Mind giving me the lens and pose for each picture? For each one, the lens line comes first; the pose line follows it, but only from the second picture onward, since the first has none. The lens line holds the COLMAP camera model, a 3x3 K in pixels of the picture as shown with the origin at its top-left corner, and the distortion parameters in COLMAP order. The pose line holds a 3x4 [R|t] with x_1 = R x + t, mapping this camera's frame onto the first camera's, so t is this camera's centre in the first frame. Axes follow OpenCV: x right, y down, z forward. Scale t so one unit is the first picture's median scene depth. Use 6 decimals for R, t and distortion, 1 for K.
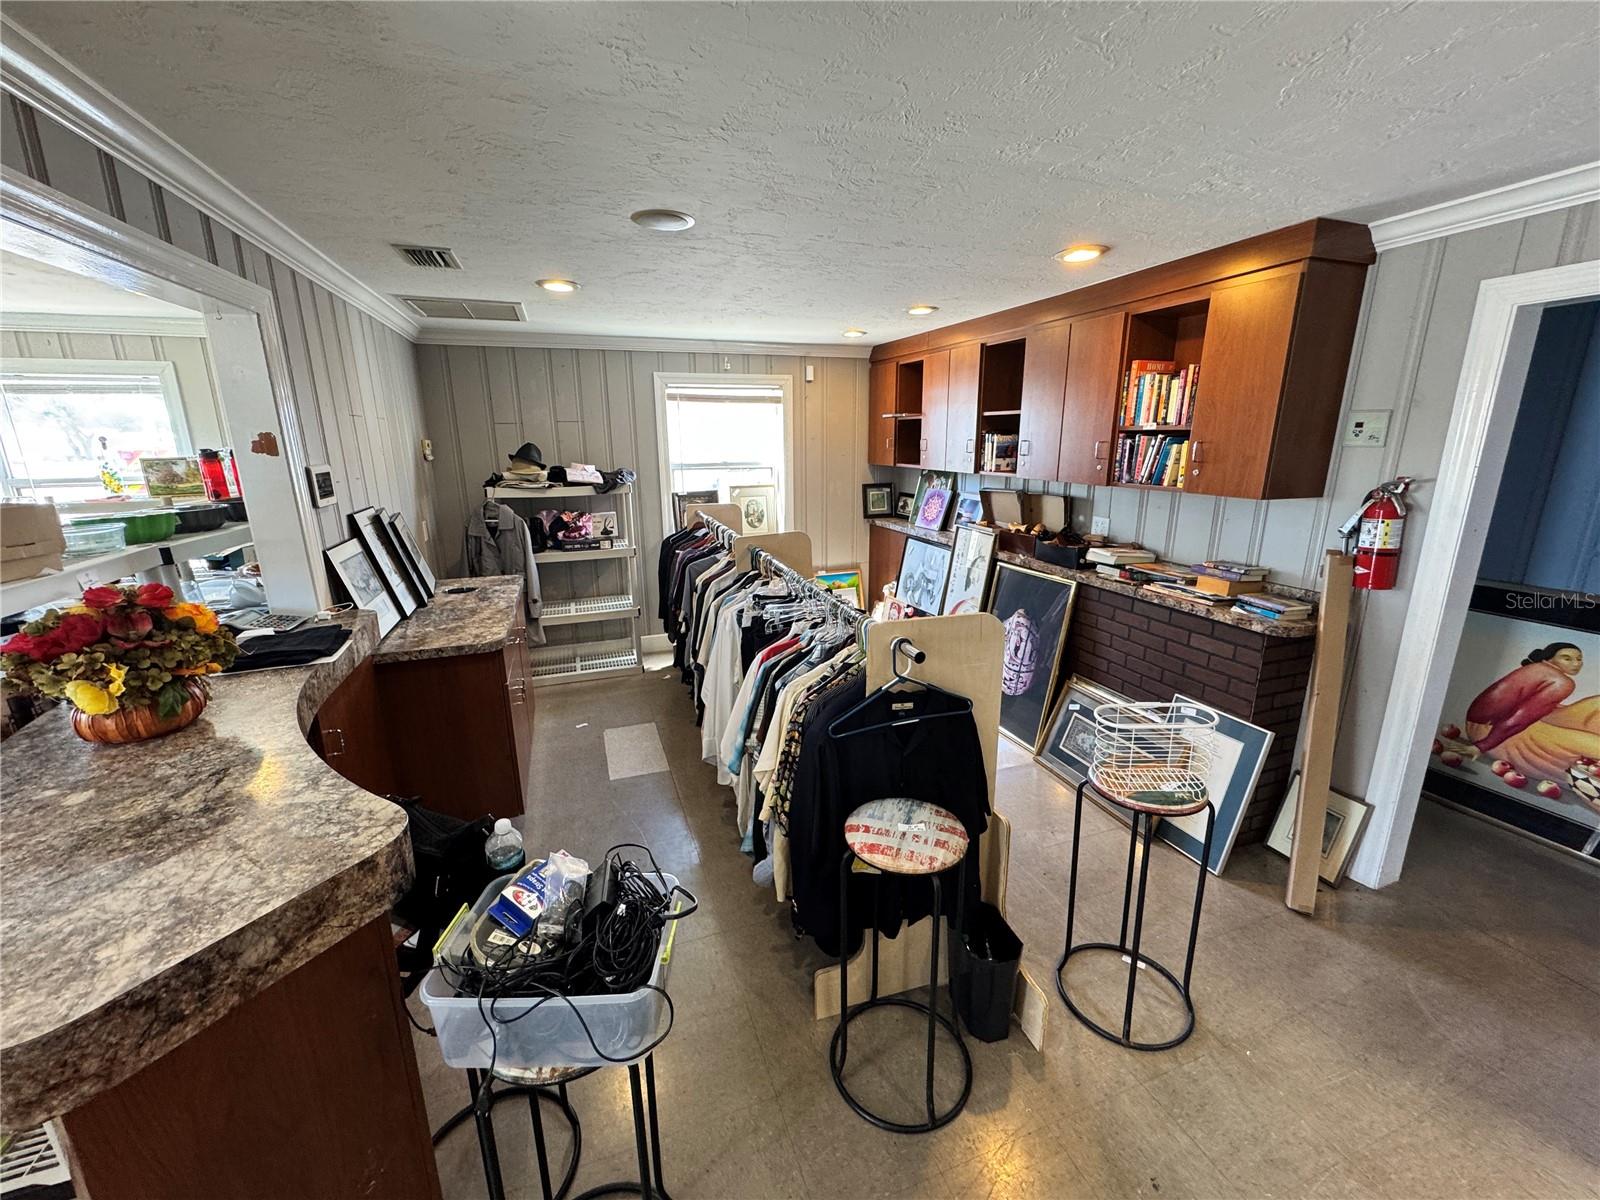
lens RADIAL K [[639.3, 0, 800.1], [0, 639.3, 598.4], [0, 0, 1]] dist [-0.003527, 0.000583]
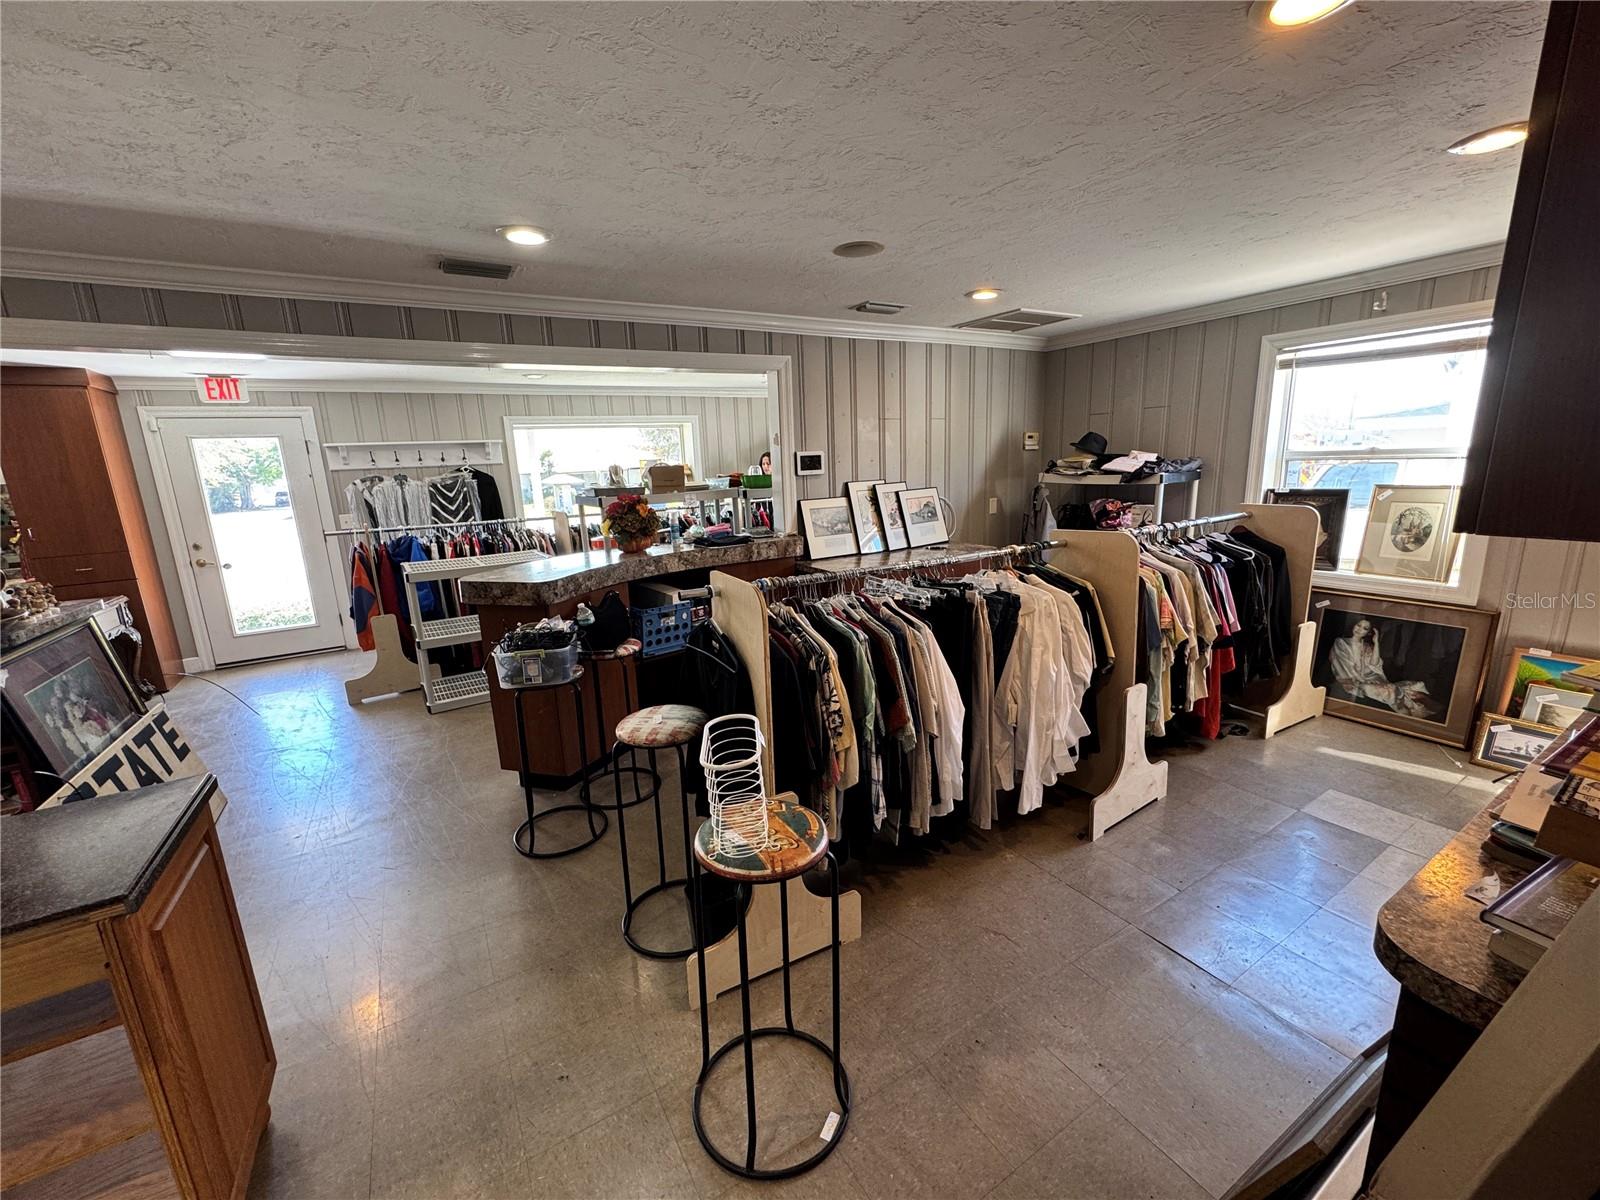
lens RADIAL K [[639.3, 0, 800.1], [0, 639.3, 598.4], [0, 0, 1]] dist [-0.003527, 0.000583]
pose [[0.201831, 0.210841, -0.956457, 0.791919], [-0.205022, 0.964014, 0.169244, -0.090570], [0.957721, 0.161936, 0.237795, 0.510148]]
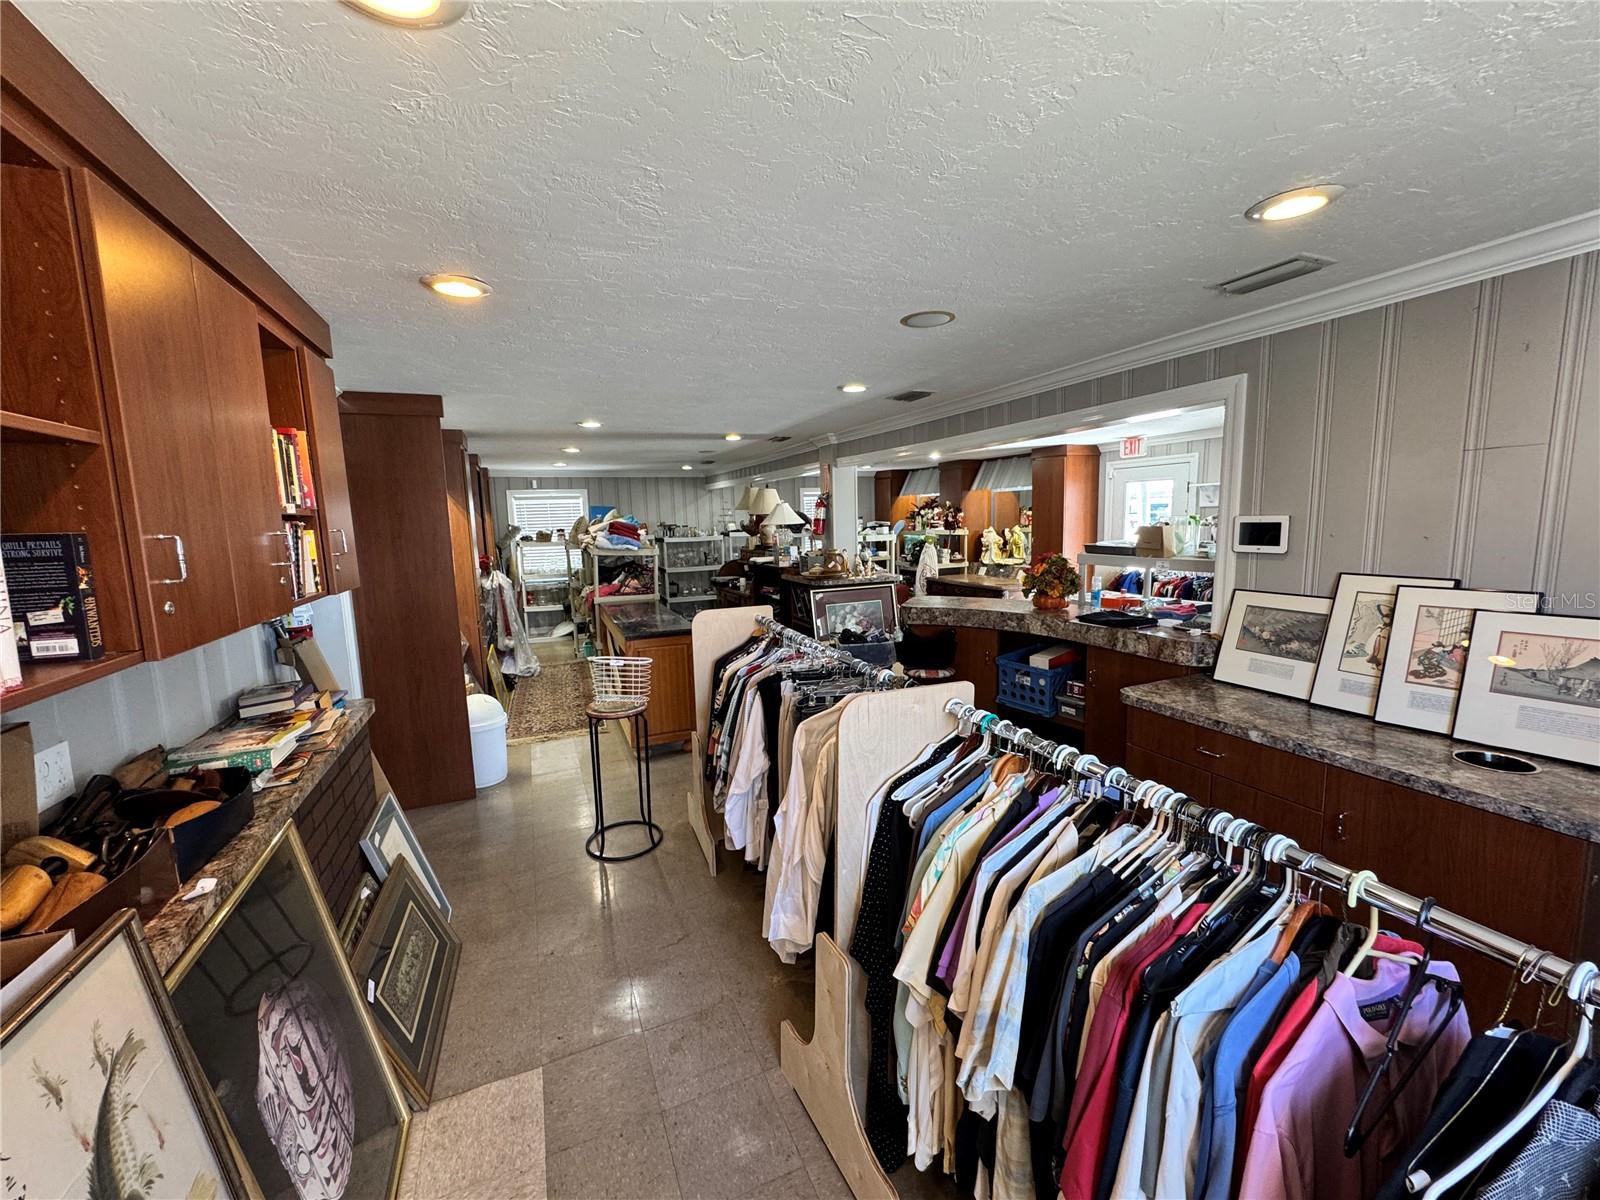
lens RADIAL K [[639.3, 0, 800.1], [0, 639.3, 598.4], [0, 0, 1]] dist [-0.003527, 0.000583]
pose [[-0.997325, 0.046629, -0.056286, 0.078840], [0.022556, 0.928838, 0.369799, -0.401843], [0.069524, 0.367540, -0.927405, 1.620926]]
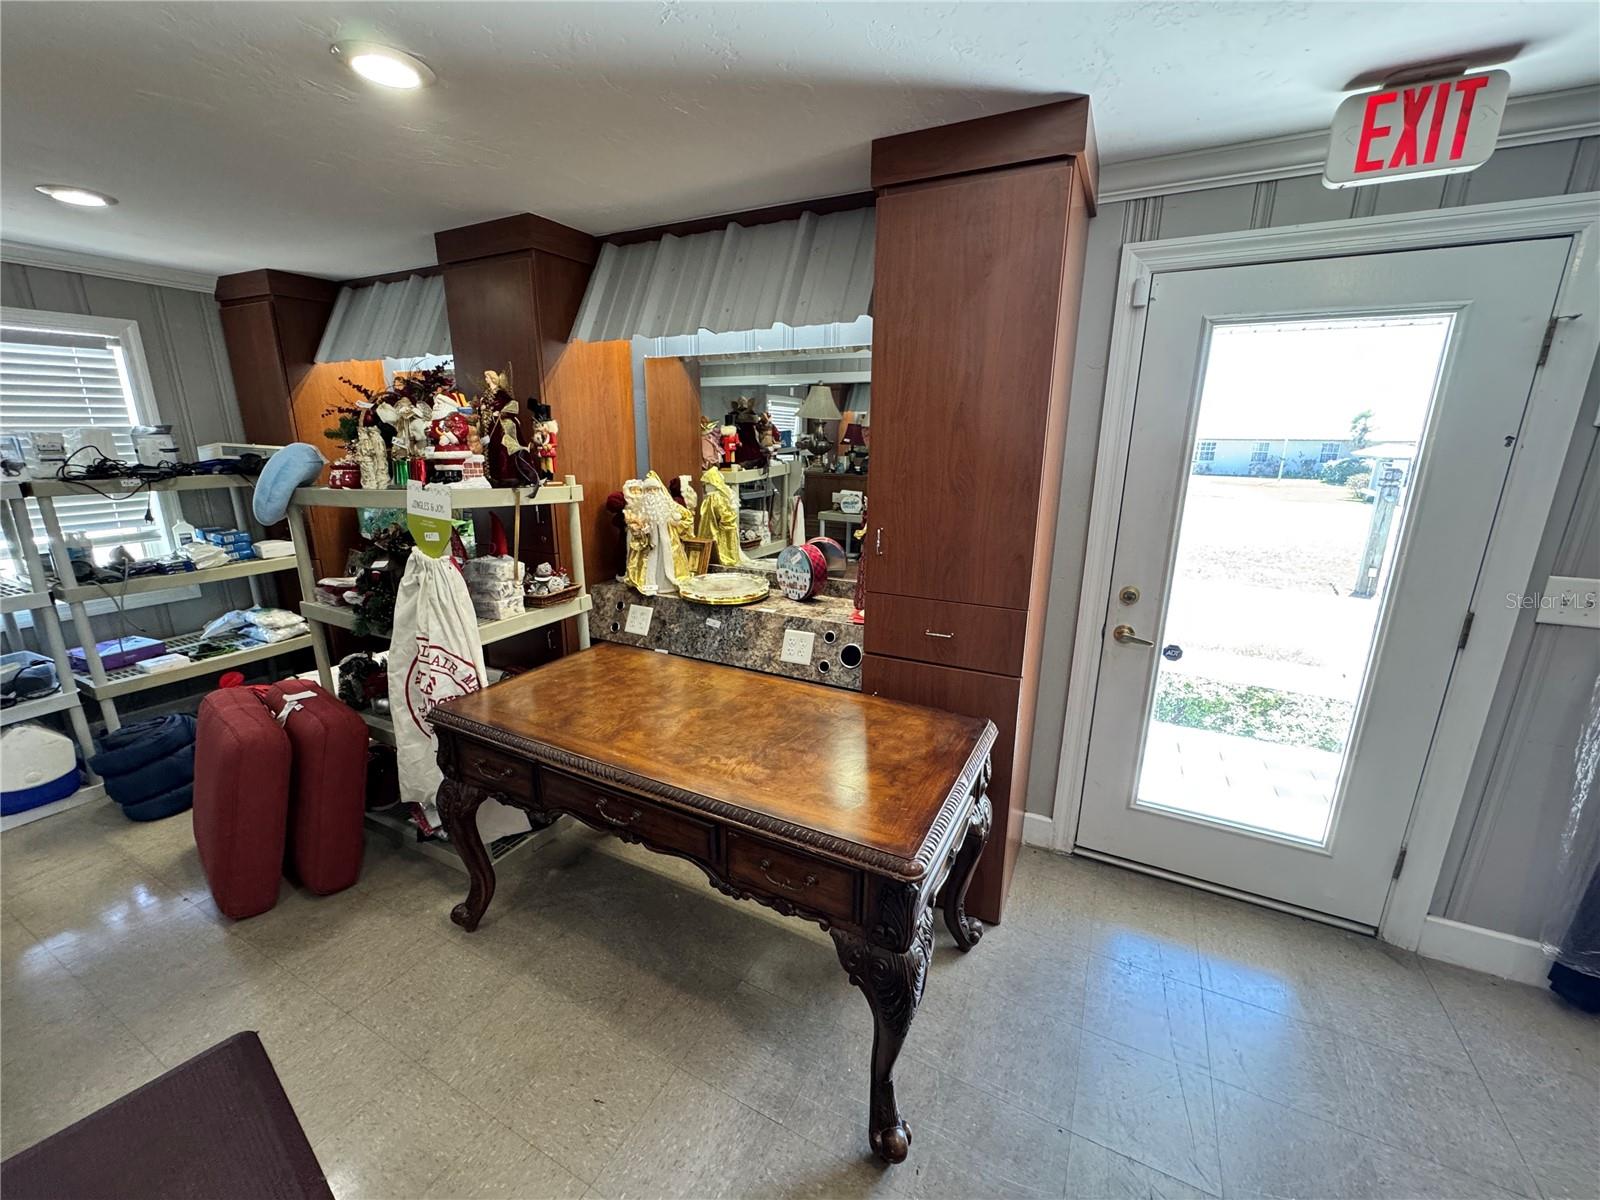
lens RADIAL K [[639.3, 0, 800.1], [0, 639.3, 598.4], [0, 0, 1]] dist [-0.003527, 0.000583]
pose [[-0.731657, 0.178493, -0.657889, -0.544084], [-0.166984, 0.888776, 0.426842, 0.171768], [0.660904, 0.422159, -0.620473, -0.519884]]
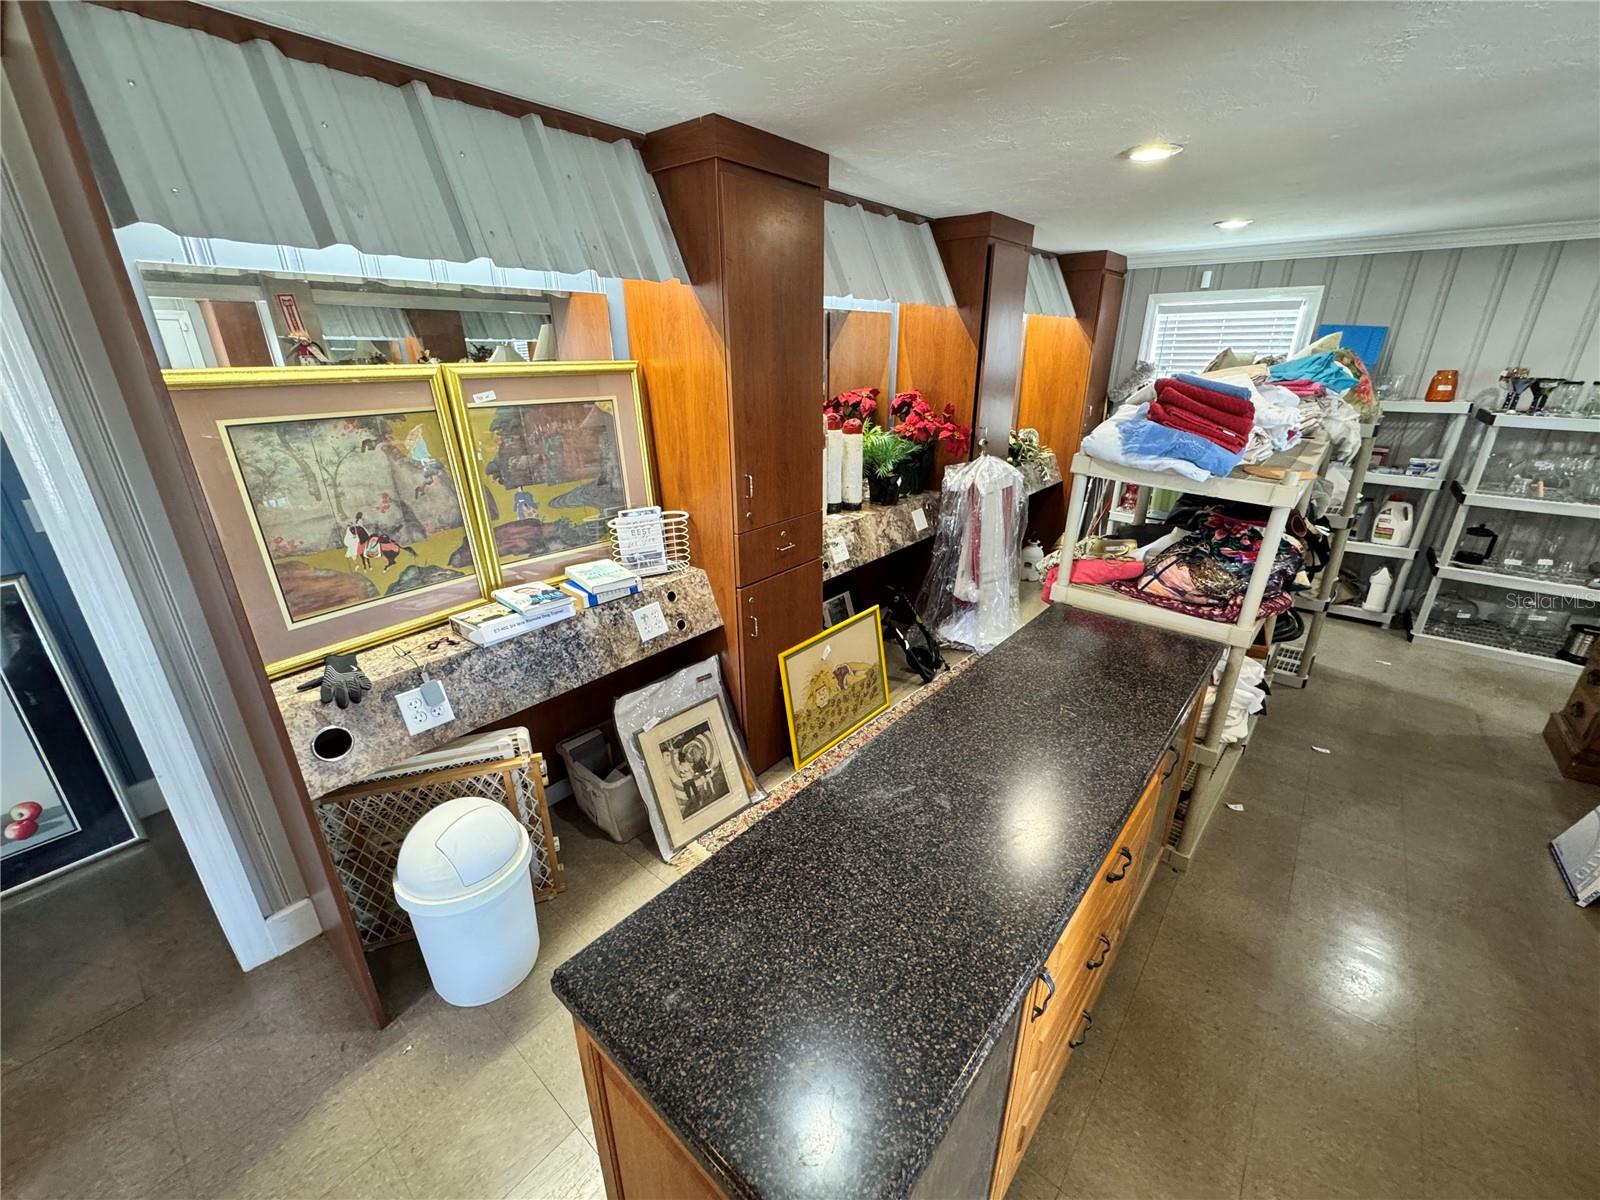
lens RADIAL K [[639.3, 0, 800.1], [0, 639.3, 598.4], [0, 0, 1]] dist [-0.003527, 0.000583]
pose [[-0.503757, -0.300643, 0.809841, 0.141970], [0.222457, 0.860716, 0.457908, -0.065004], [-0.834710, 0.410830, -0.366712, 0.194937]]
